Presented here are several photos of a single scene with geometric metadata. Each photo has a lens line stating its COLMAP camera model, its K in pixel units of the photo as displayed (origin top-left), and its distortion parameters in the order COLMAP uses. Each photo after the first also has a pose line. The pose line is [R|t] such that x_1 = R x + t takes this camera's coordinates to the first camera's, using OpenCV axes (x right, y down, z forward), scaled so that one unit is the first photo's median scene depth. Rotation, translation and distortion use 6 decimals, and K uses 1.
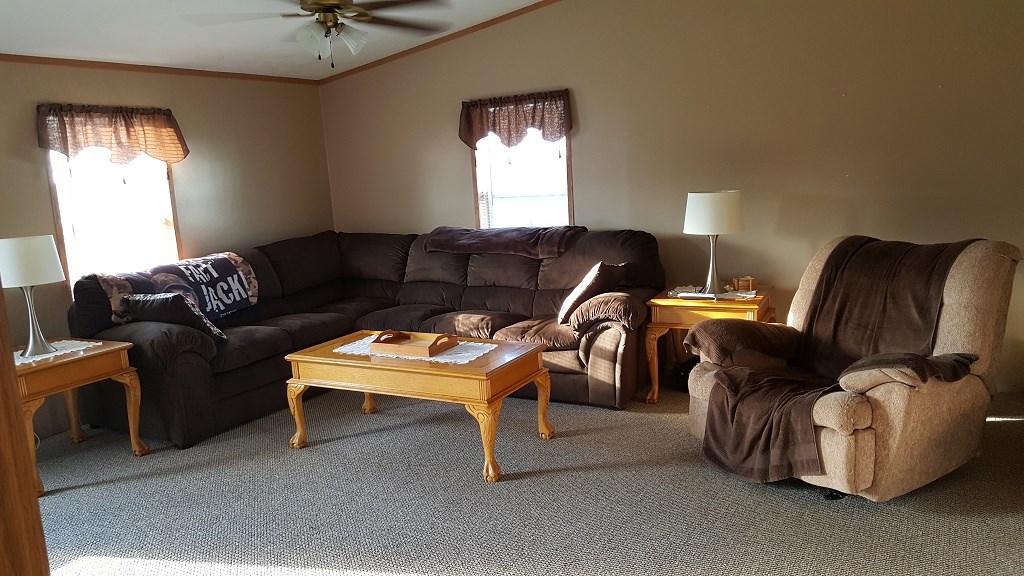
lens RADIAL K [[753.9, 0, 497.9], [0, 753.9, 301.2], [0, 0, 1]] dist [0.148365, -0.218613]
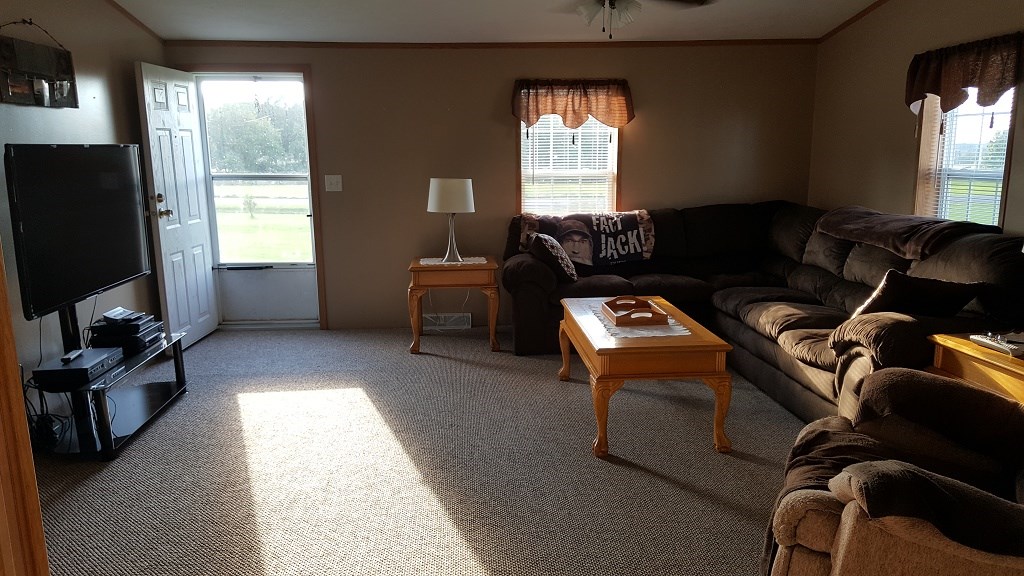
lens RADIAL K [[732.5, 0, 512.2], [0, 732.5, 325.9], [0, 0, 1]] dist [0.130439, -0.193227]
pose [[0.561068, 0.236388, -0.793299, 0.458195], [-0.169438, 0.970862, 0.169462, -0.051982], [0.810243, 0.039336, 0.584772, 0.232893]]
